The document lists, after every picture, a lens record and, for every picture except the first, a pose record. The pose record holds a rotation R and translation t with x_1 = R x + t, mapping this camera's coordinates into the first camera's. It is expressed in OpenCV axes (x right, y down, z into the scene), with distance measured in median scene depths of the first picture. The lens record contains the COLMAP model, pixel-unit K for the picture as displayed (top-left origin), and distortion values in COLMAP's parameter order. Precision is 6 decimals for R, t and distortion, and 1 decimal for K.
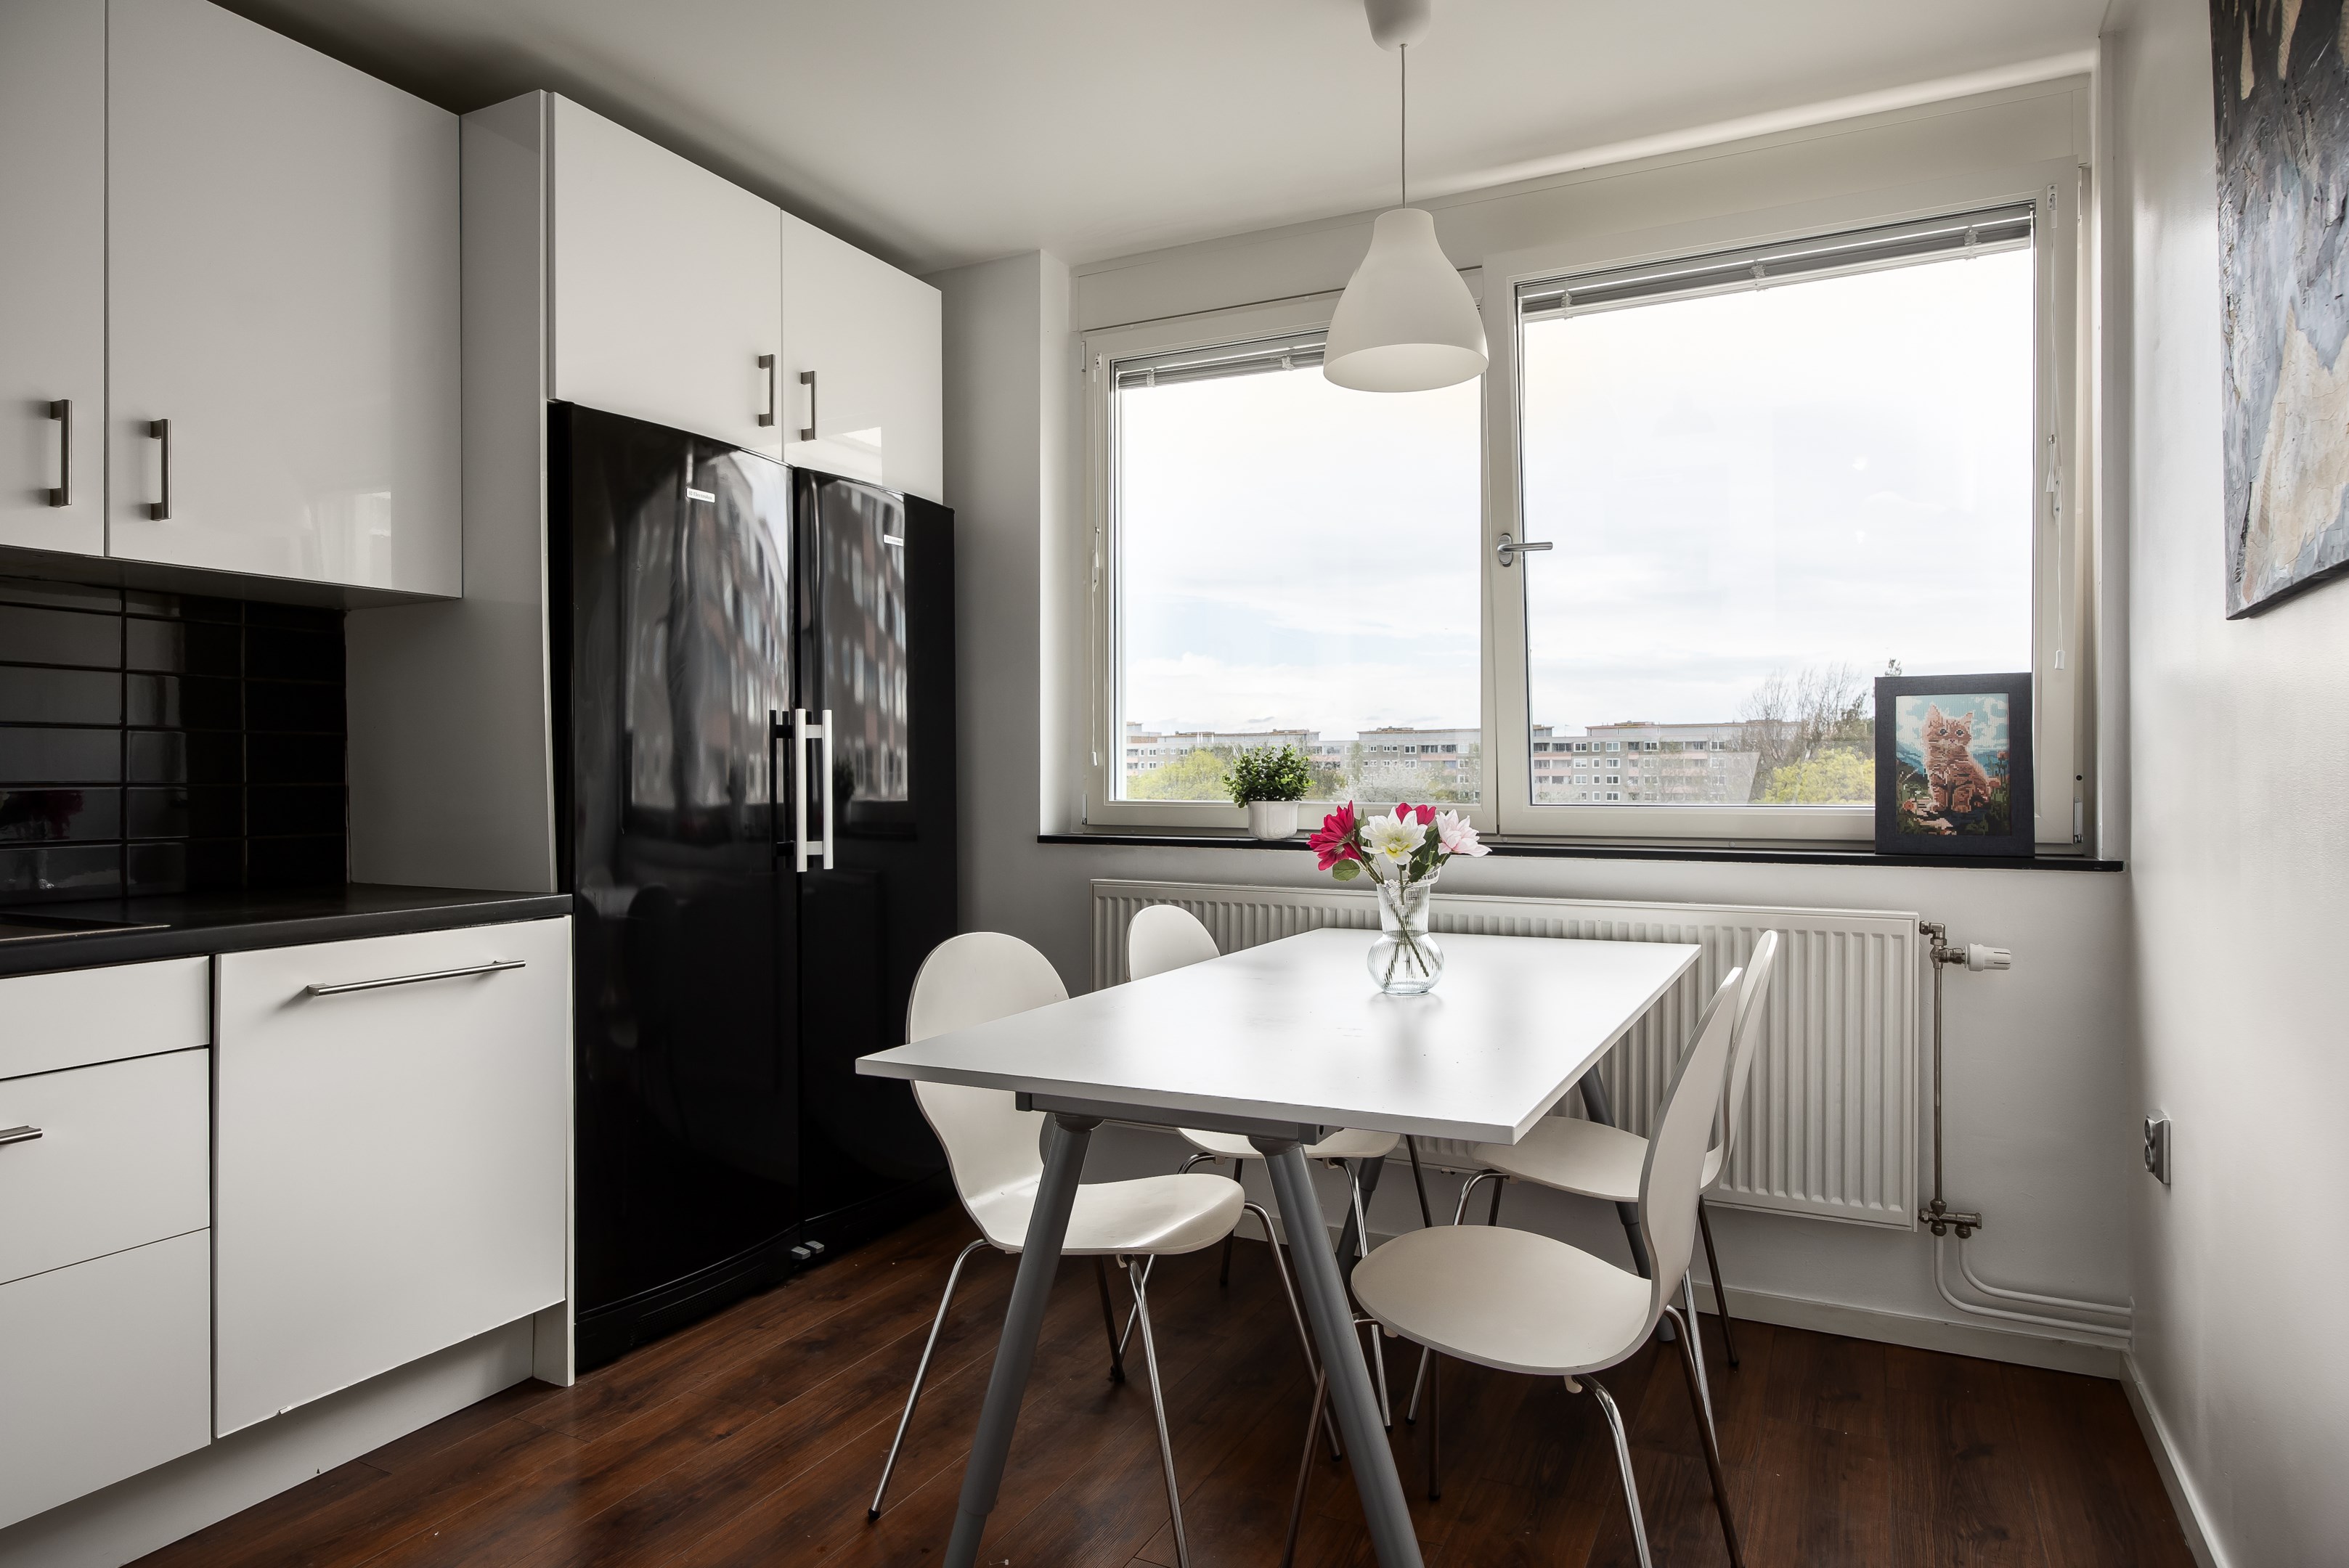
lens RADIAL K [[1409.2, 0, 1168.3], [0, 1409.2, 784.3], [0, 0, 1]] dist [0.003588, 0.000086]
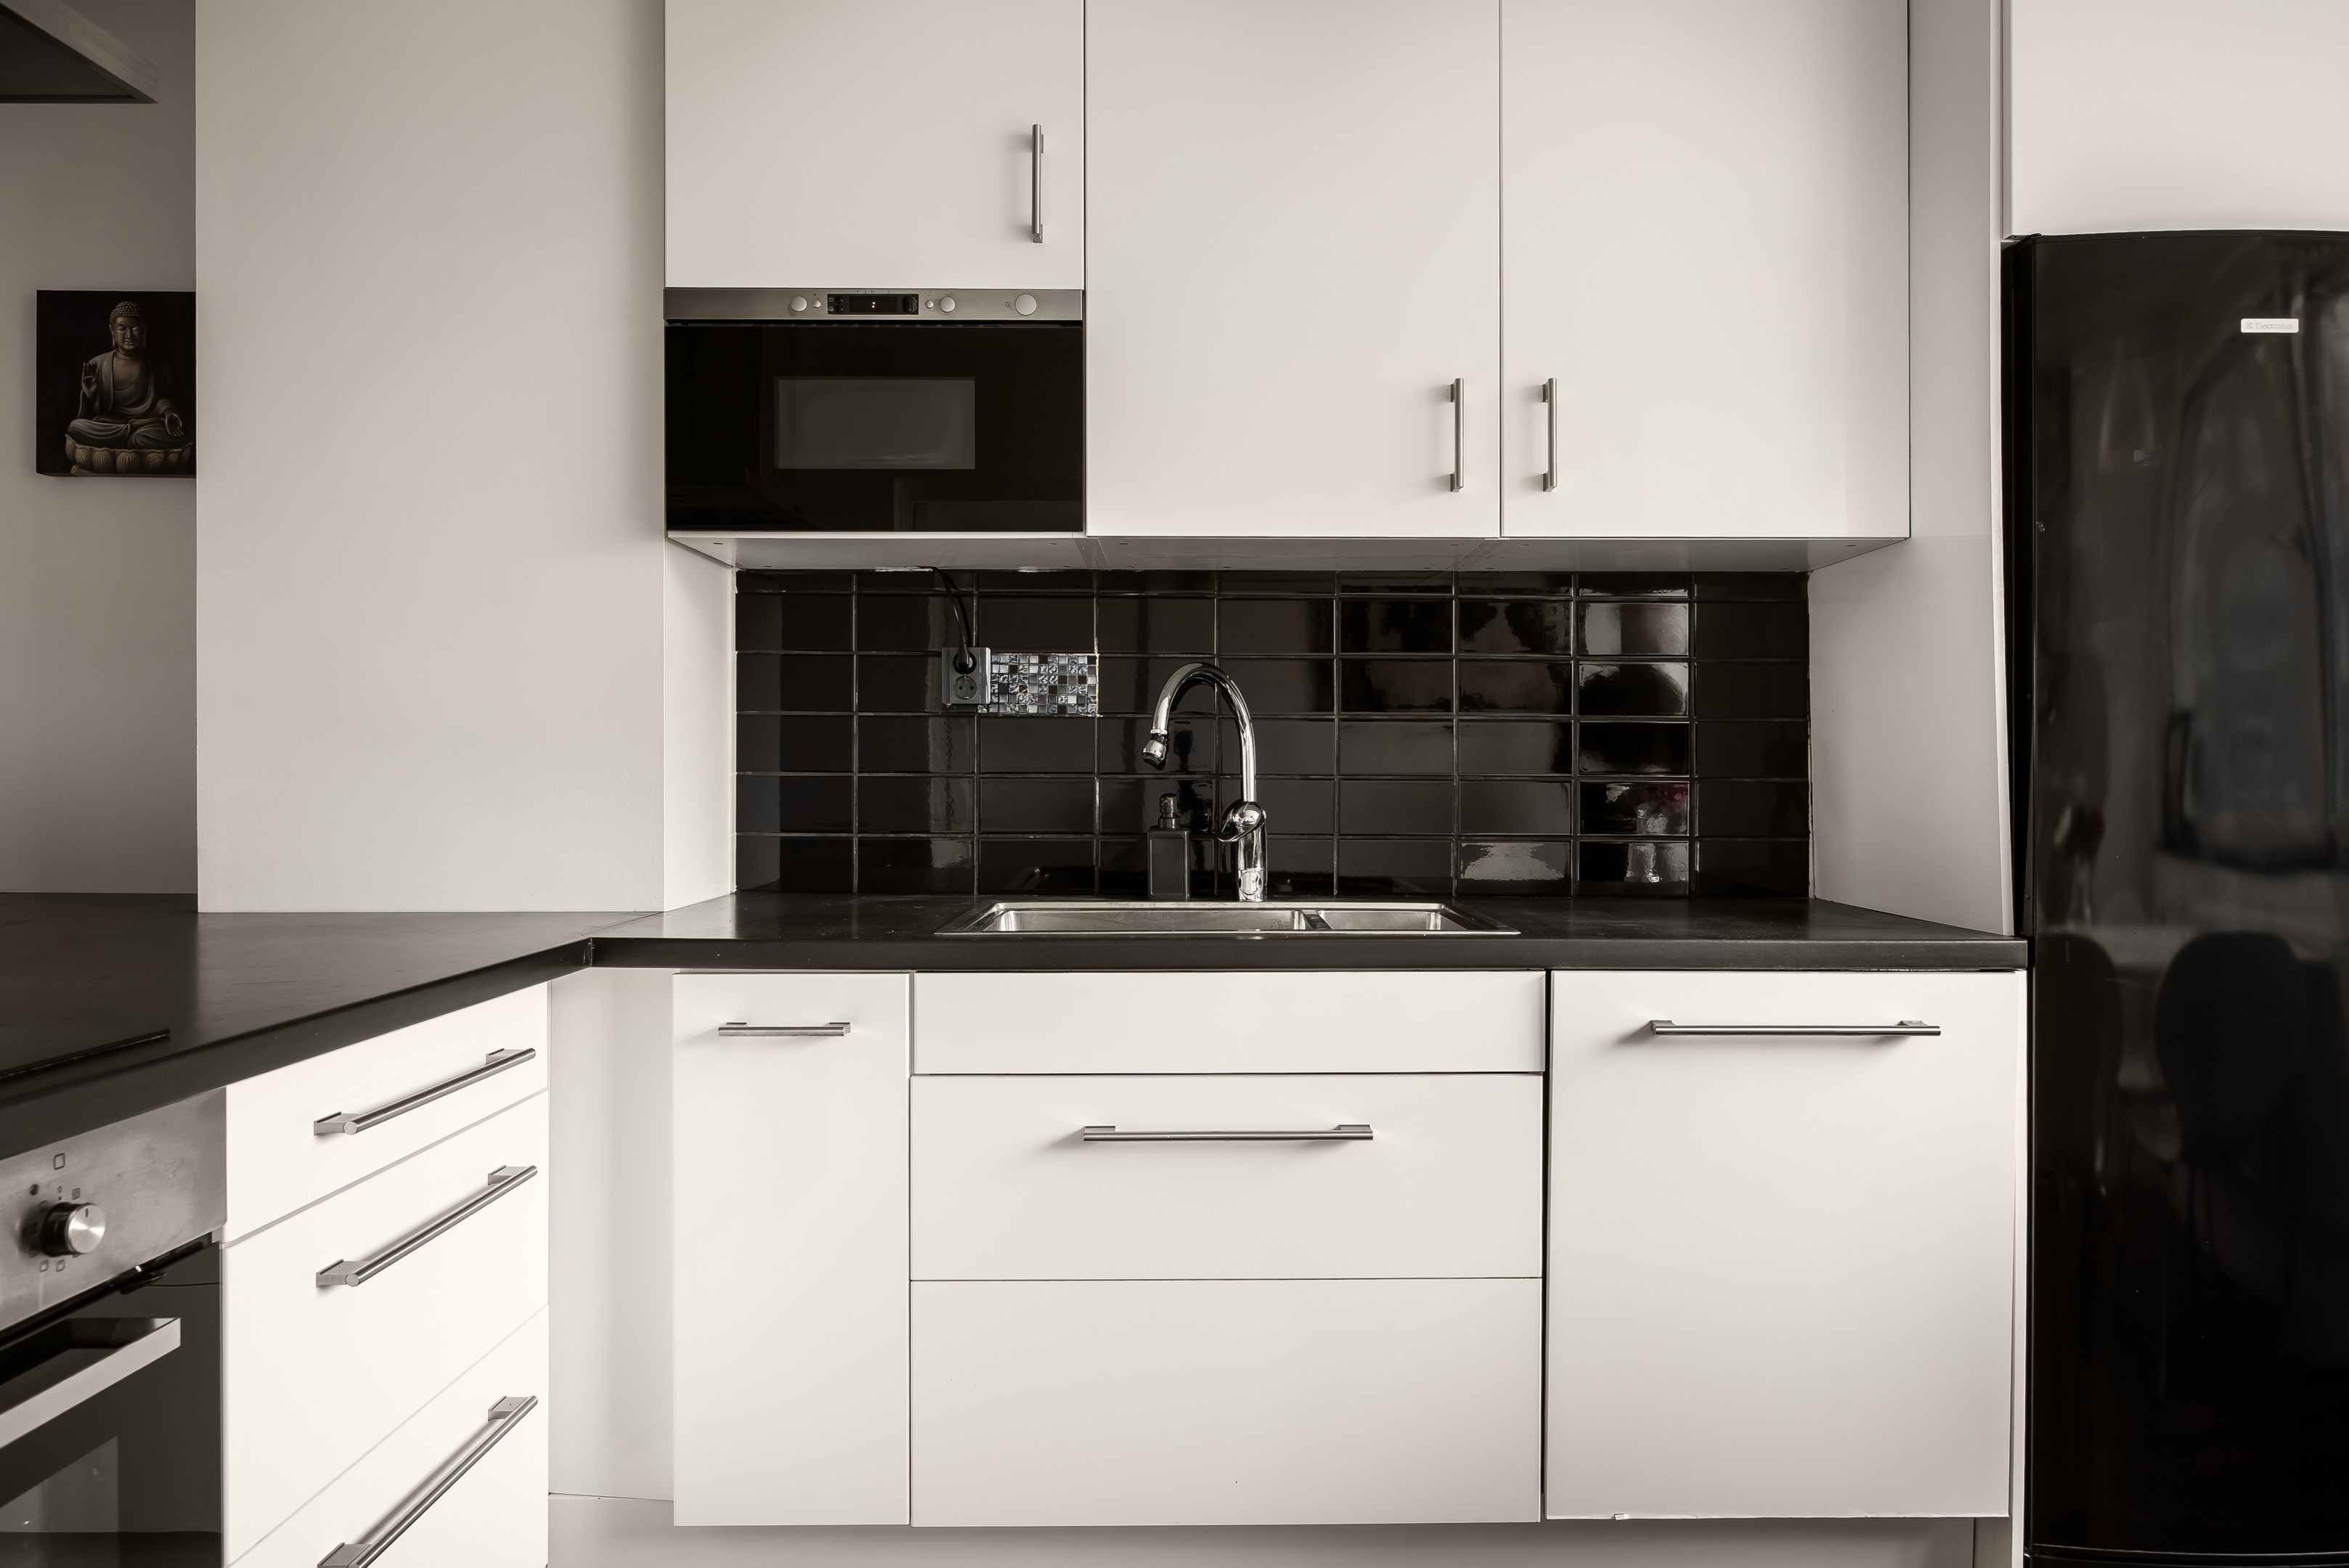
lens RADIAL K [[1551.5, 0, 1177.3], [0, 1551.5, 784.6], [0, 0, 1]] dist [0.003539, -0.002004]
pose [[0.478652, 0.014076, -0.877892, 0.058113], [-0.010459, 0.999892, 0.010330, -0.003595], [0.877943, 0.004238, 0.478747, 0.299642]]
